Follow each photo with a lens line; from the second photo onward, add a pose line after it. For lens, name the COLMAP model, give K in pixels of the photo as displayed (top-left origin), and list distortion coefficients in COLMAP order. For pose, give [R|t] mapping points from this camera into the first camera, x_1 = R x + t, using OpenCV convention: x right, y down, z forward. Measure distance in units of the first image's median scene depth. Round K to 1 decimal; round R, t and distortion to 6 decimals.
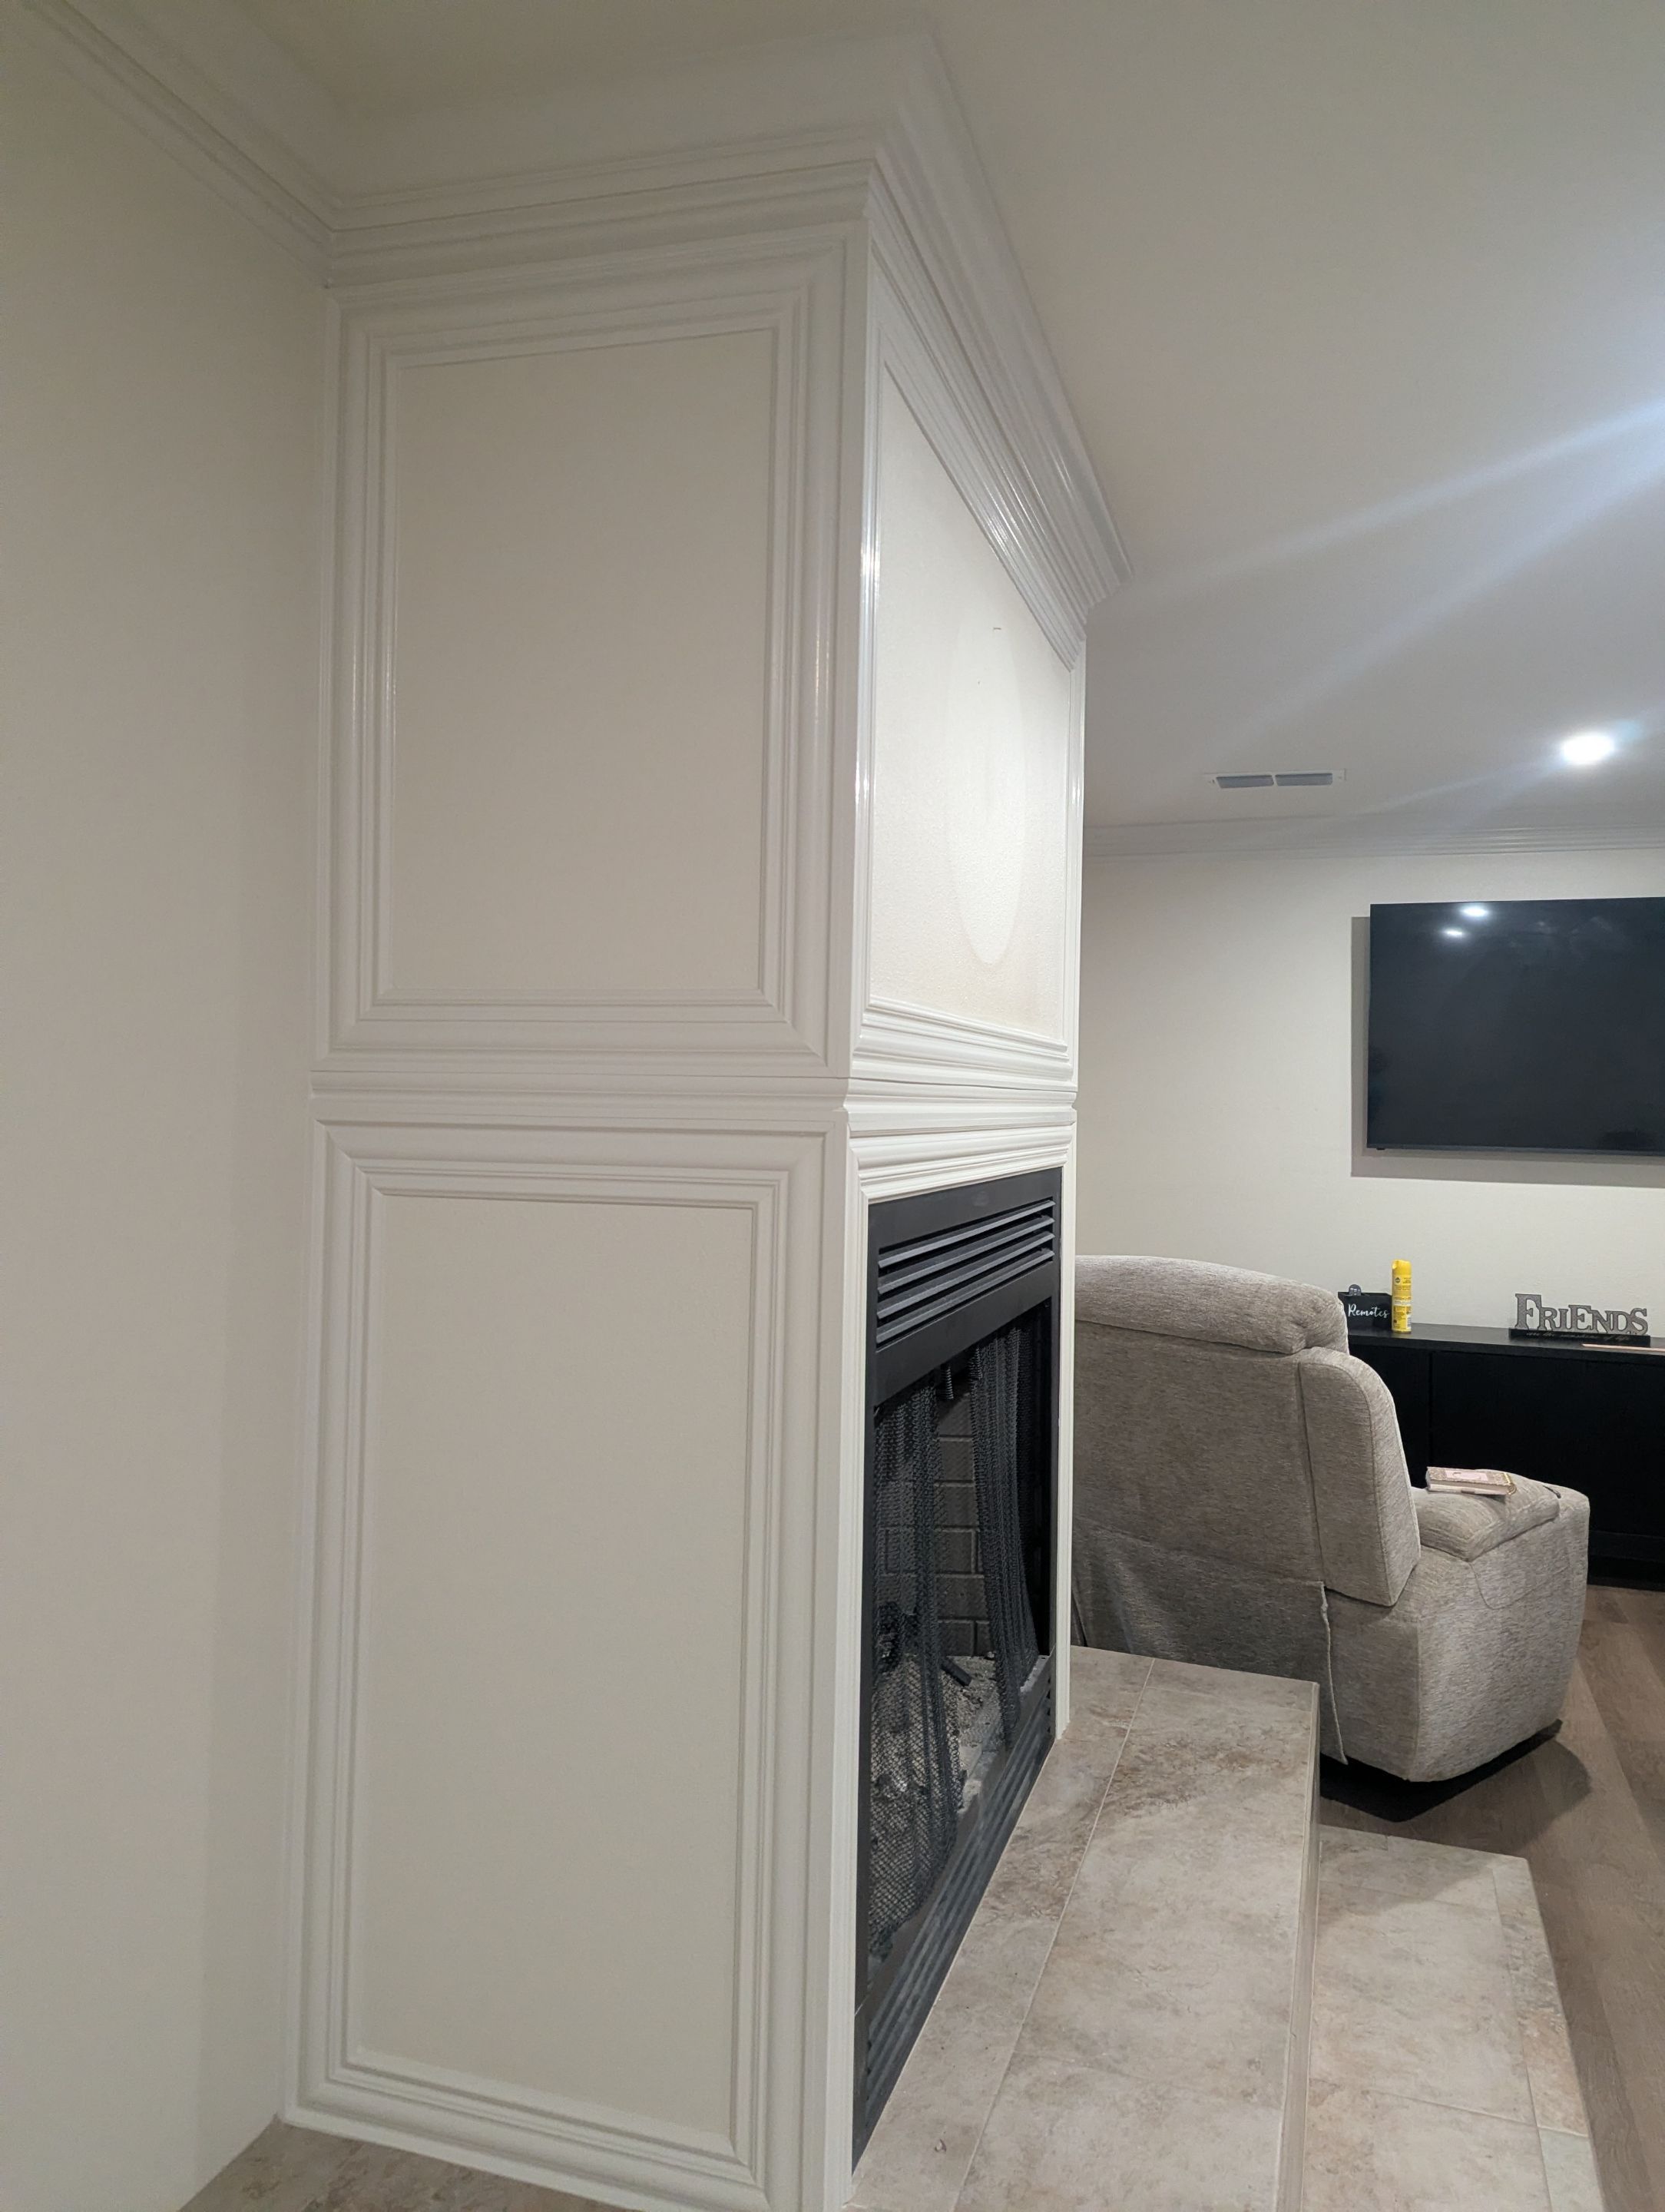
lens RADIAL K [[1561.9, 0, 832.5], [0, 1561.9, 1106.0], [0, 0, 1]] dist [0.101777, -0.123600]
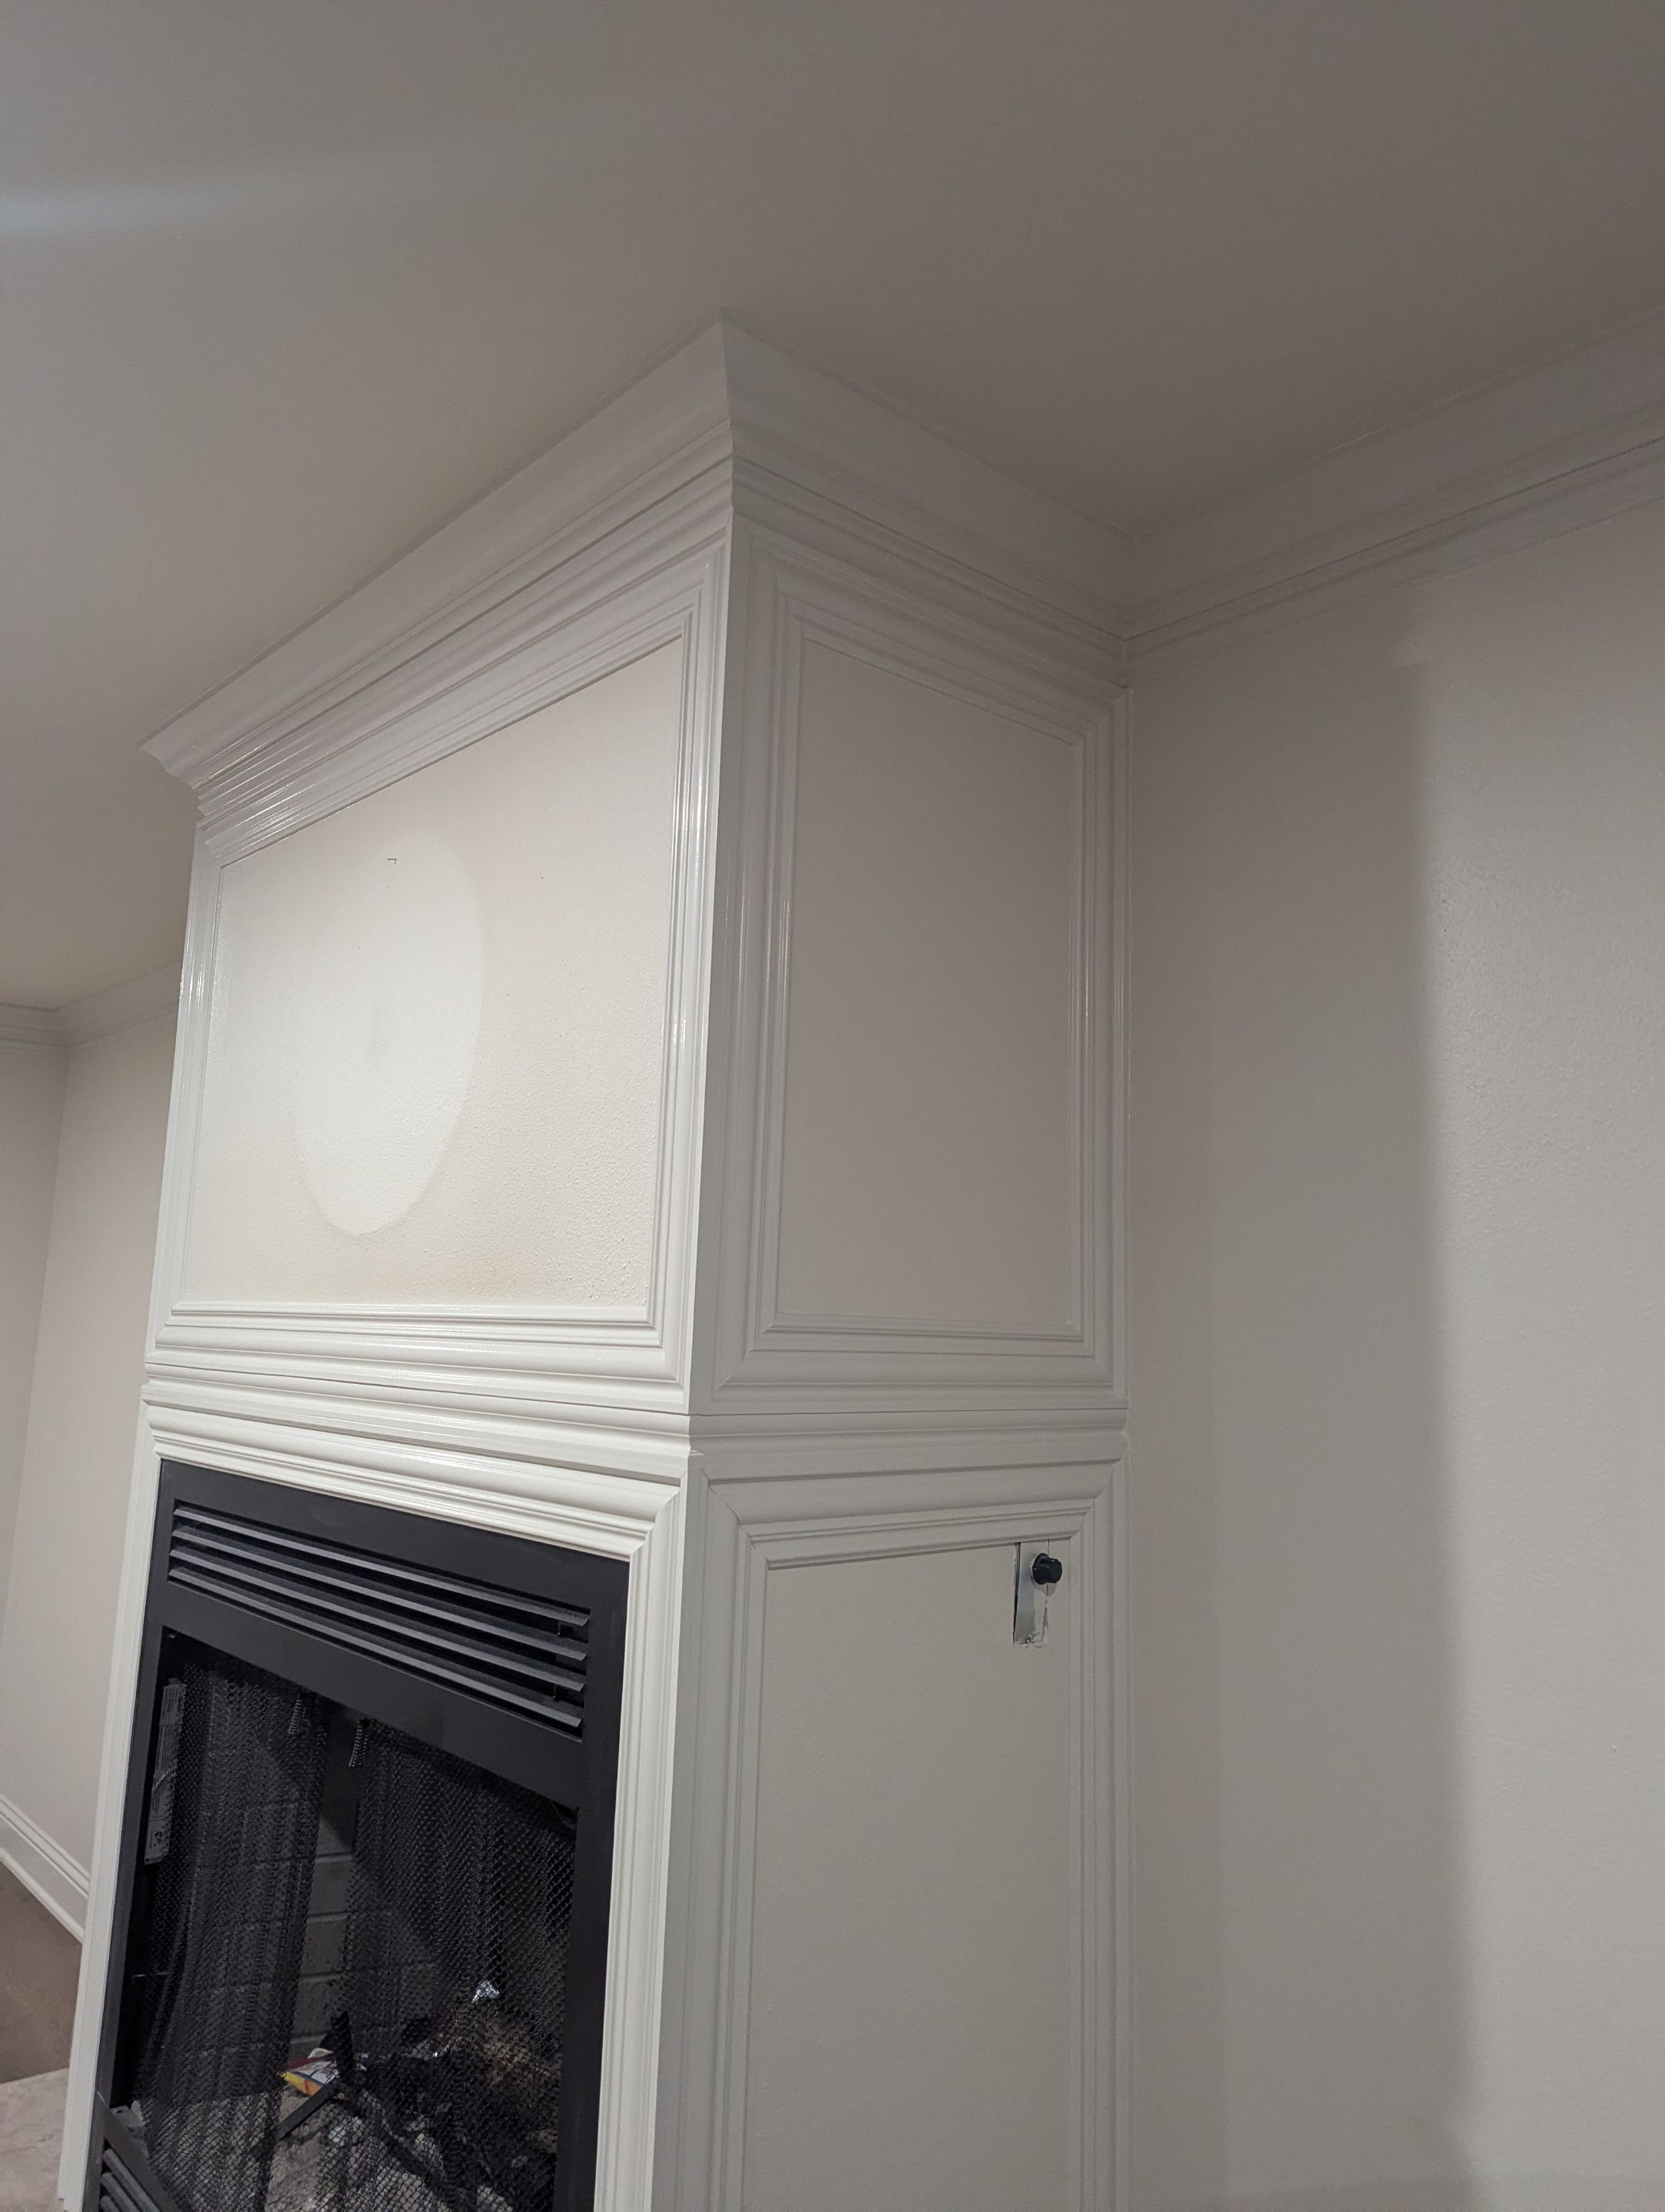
lens RADIAL K [[1561.9, 0, 832.5], [0, 1561.9, 1106.0], [0, 0, 1]] dist [0.101777, -0.123600]
pose [[-0.505846, -0.158276, -0.847979, 0.941185], [-0.049914, 0.986747, -0.154402, -0.054615], [0.861179, -0.035777, -0.507042, 2.207021]]
